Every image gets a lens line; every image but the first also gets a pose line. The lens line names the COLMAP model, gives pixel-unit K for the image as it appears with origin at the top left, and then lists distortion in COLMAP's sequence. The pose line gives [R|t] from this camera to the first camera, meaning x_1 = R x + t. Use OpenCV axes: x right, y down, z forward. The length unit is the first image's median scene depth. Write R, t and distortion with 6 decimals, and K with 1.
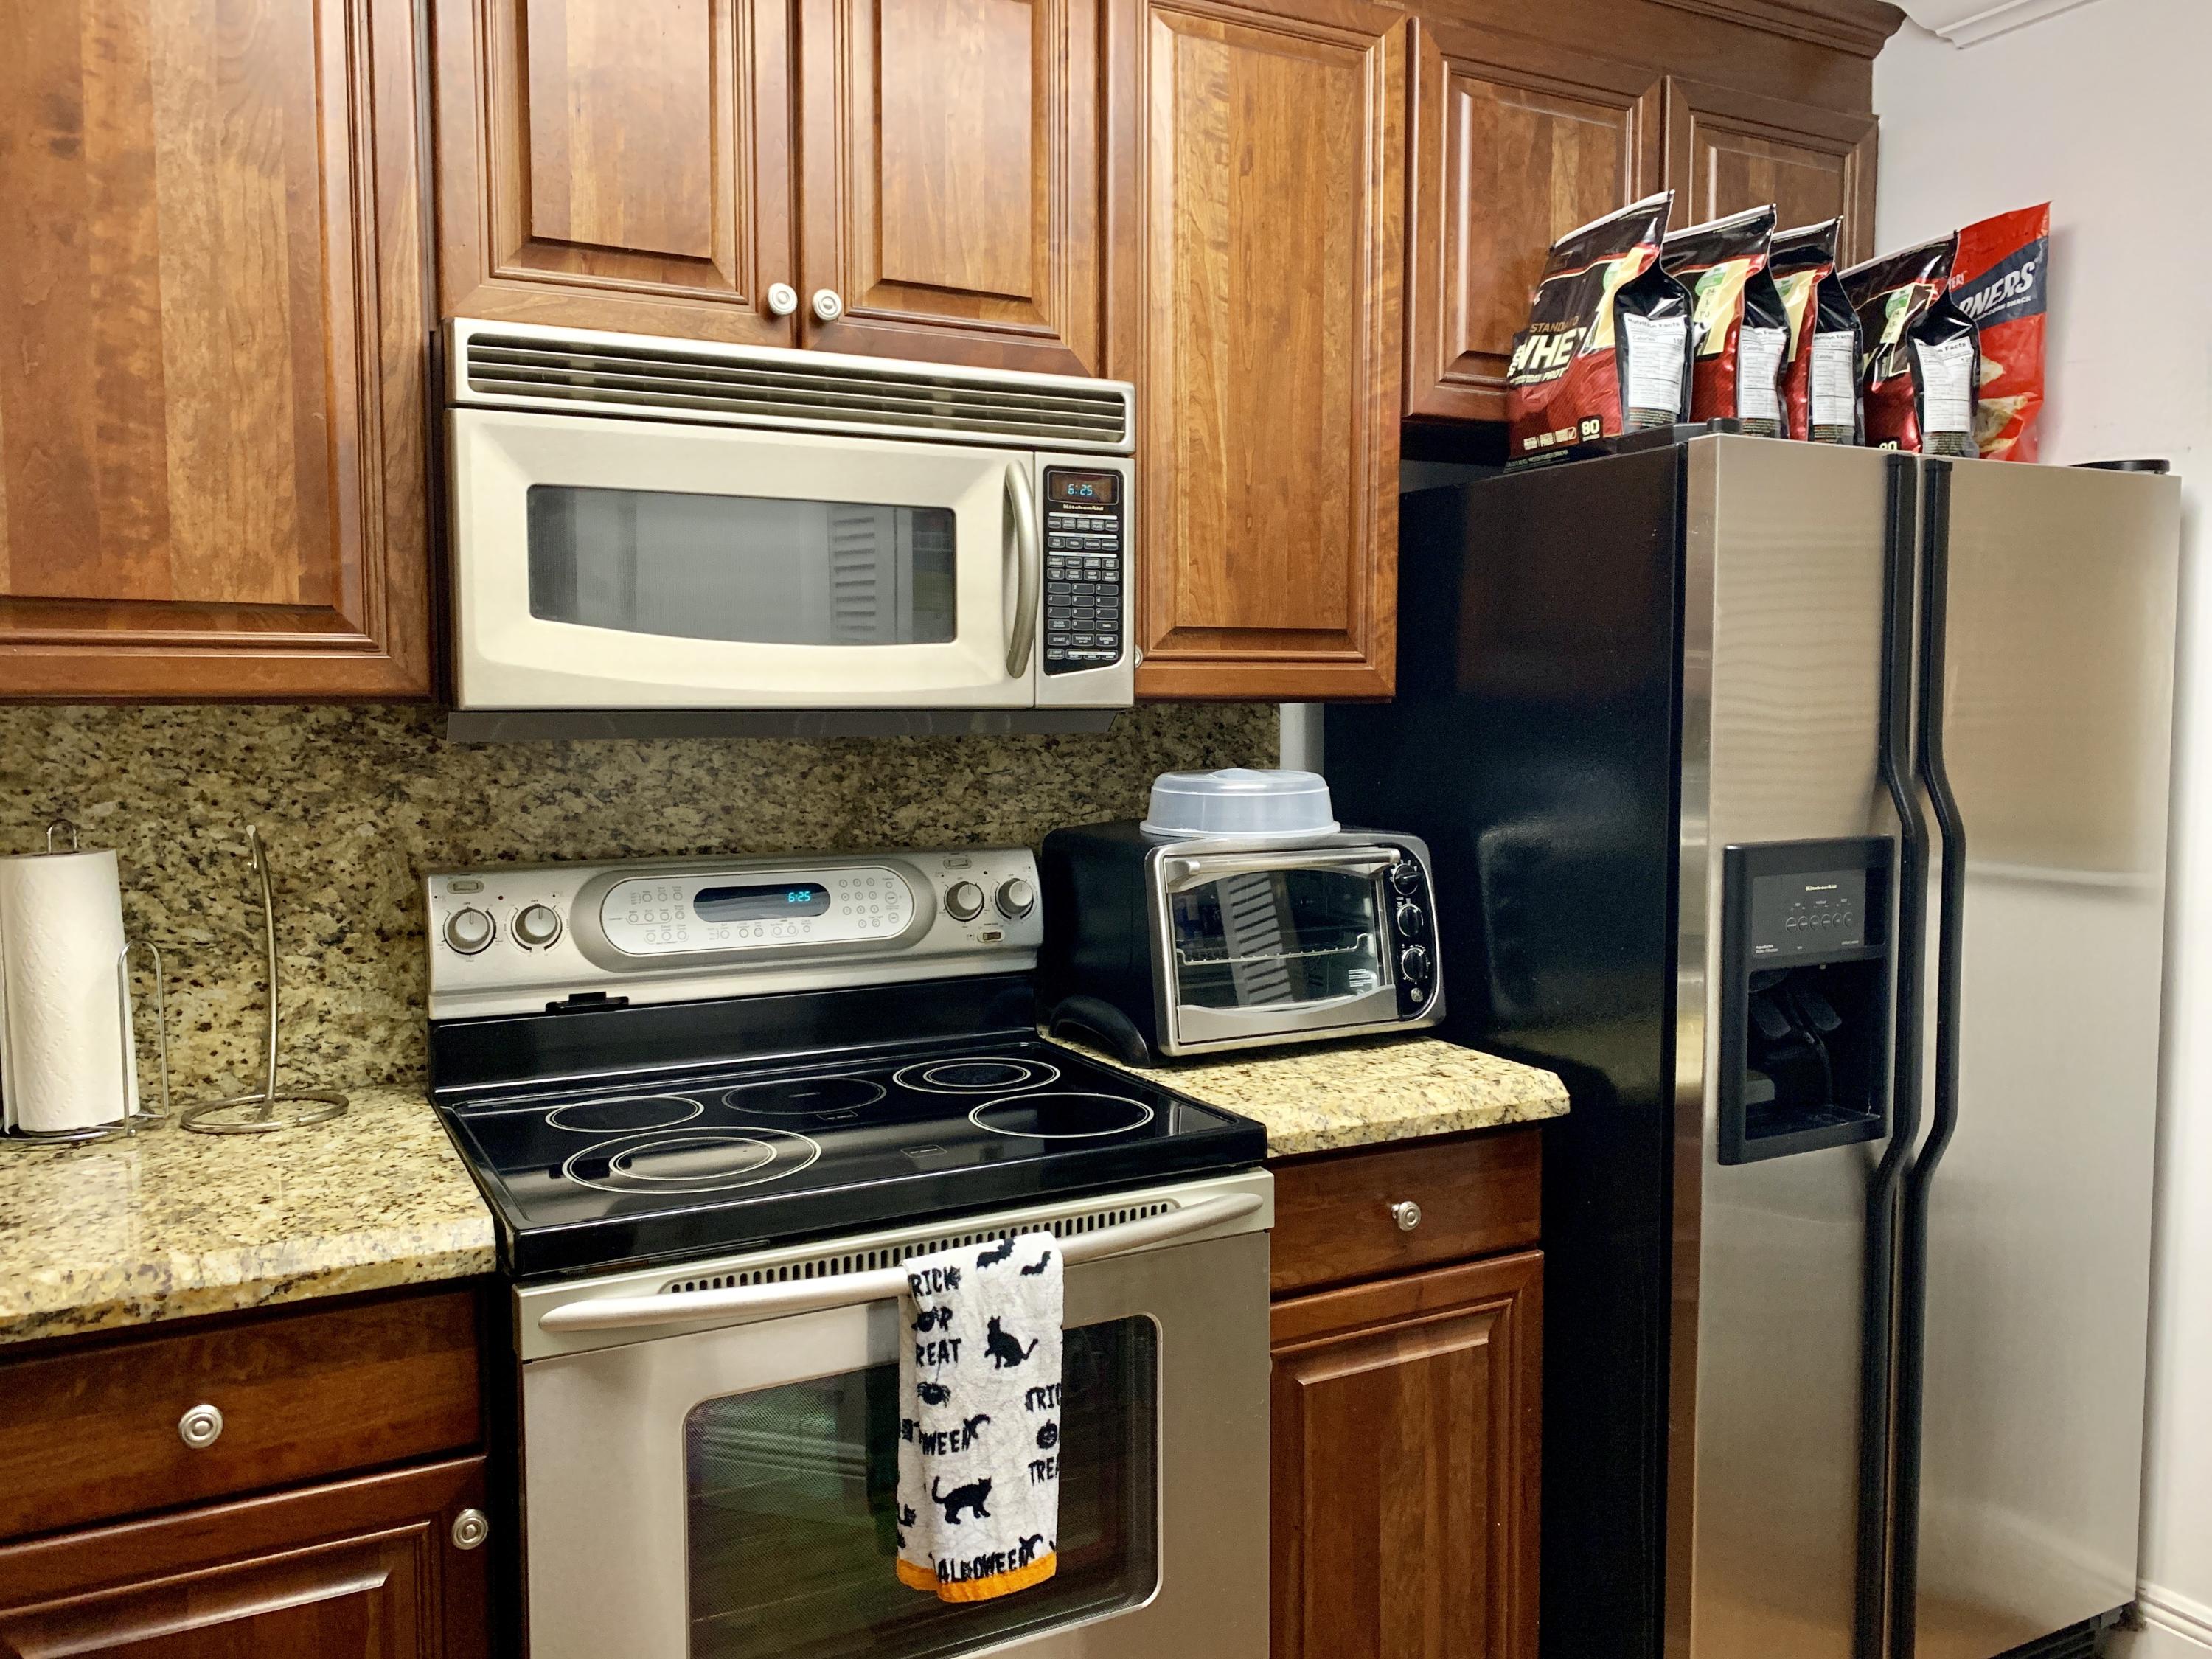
lens RADIAL K [[1683.5, 0, 1104.6], [0, 1683.5, 818.4], [0, 0, 1]] dist [0.020859, -0.025235]
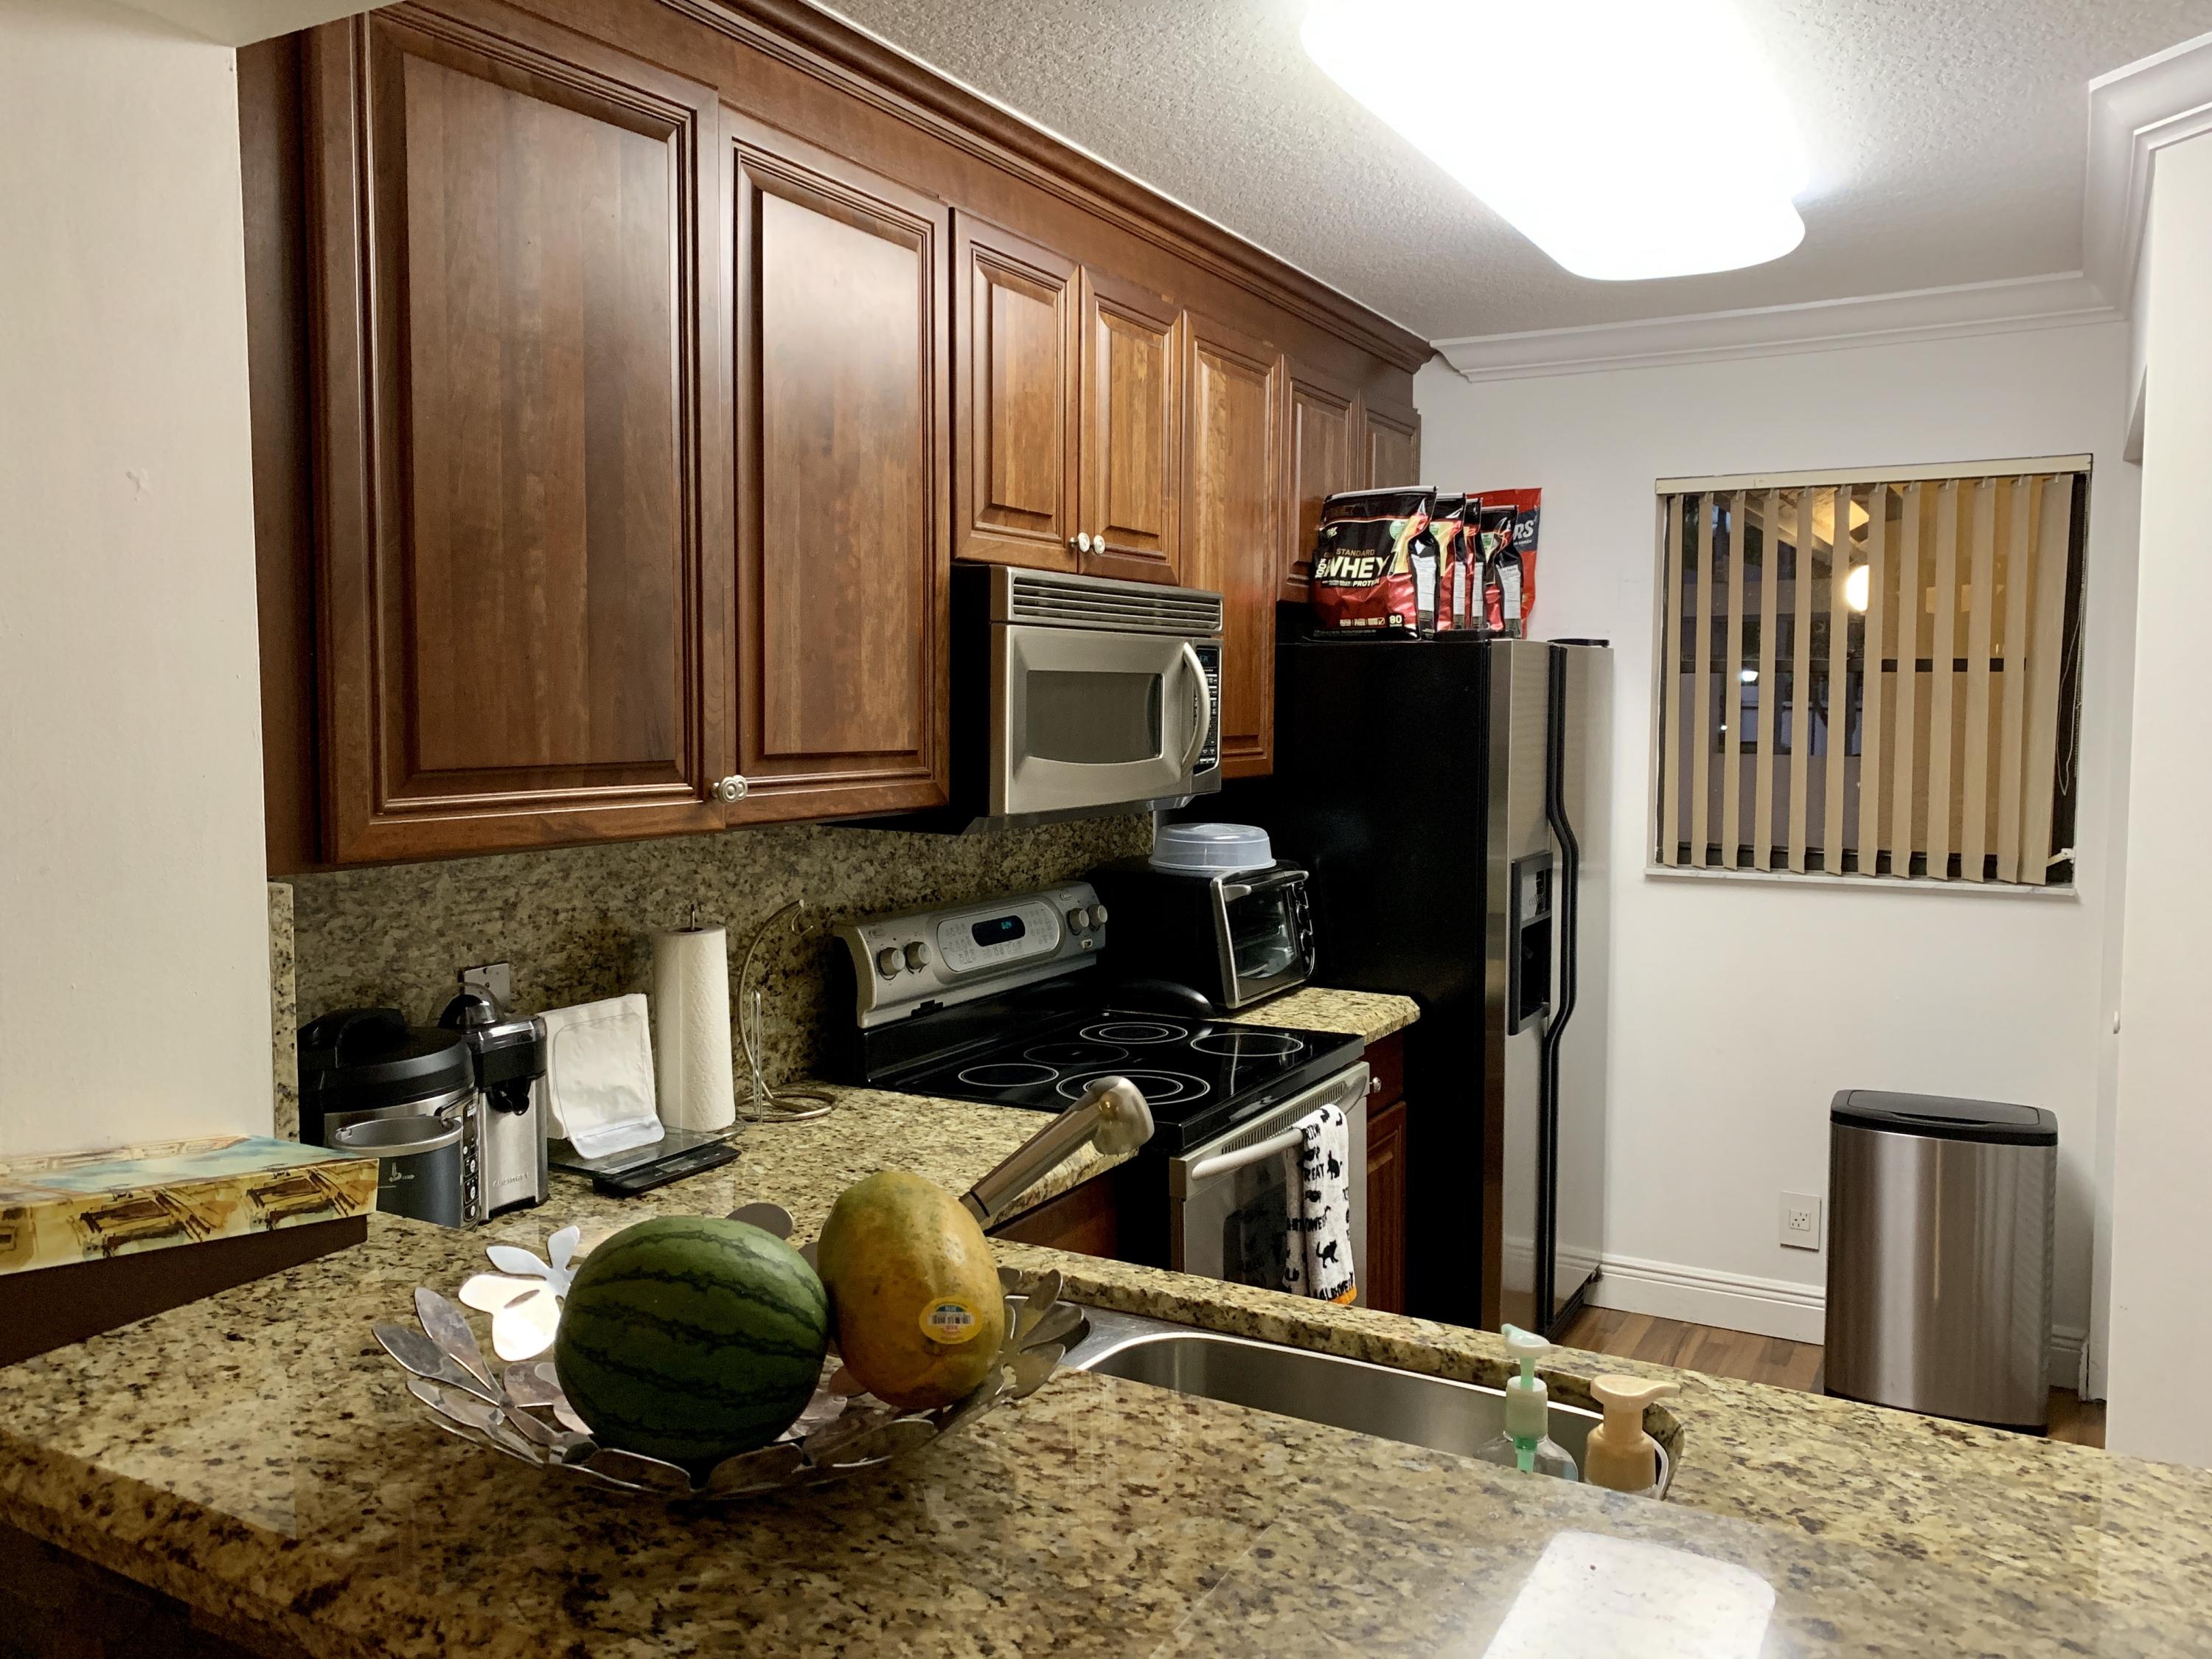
lens RADIAL K [[1683.5, 0, 1085.8], [0, 1683.5, 808.5], [0, 0, 1]] dist [0.020859, -0.025235]
pose [[0.844635, -0.033127, 0.534316, -0.931993], [0.035911, 0.999342, 0.005190, -0.062704], [-0.534136, 0.014804, 0.845269, -0.282306]]
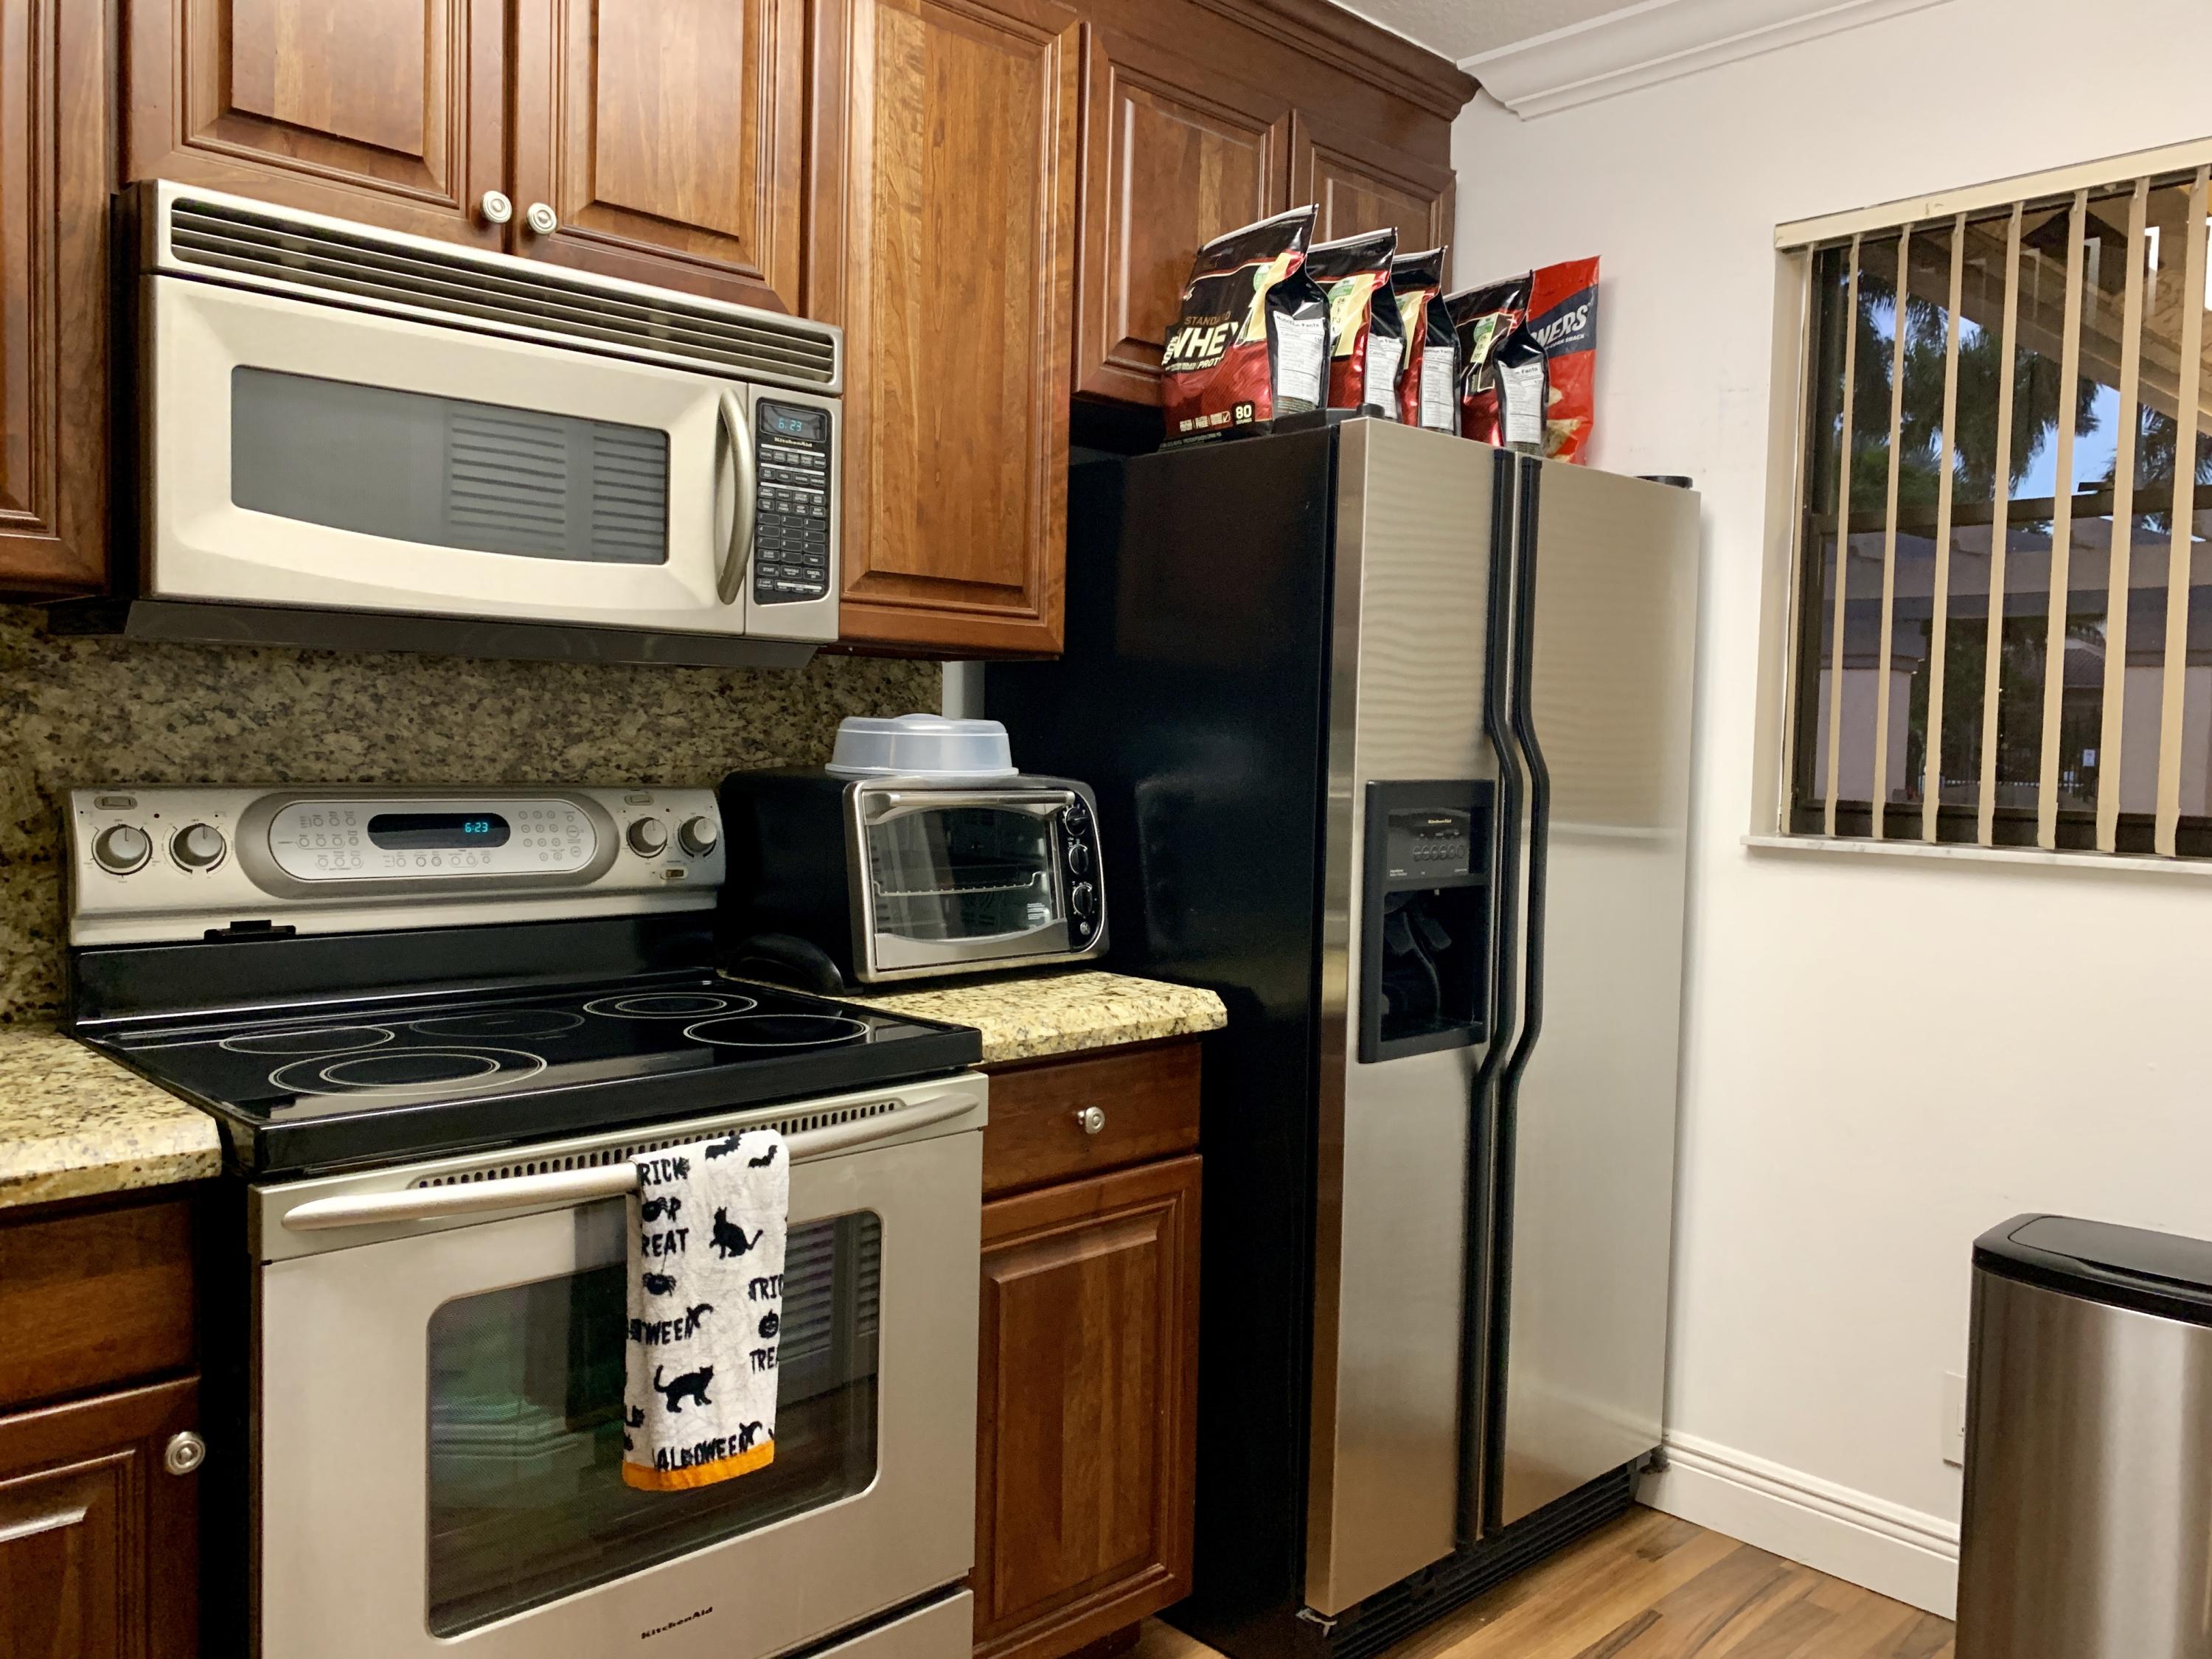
lens RADIAL K [[1683.5, 0, 1100.3], [0, 1683.5, 823.4], [0, 0, 1]] dist [0.020859, -0.025235]
pose [[0.962227, 0.011014, 0.272025, -0.104676], [-0.007005, 0.999852, -0.015703, 0.059191], [-0.272158, 0.013204, 0.962162, -0.036792]]
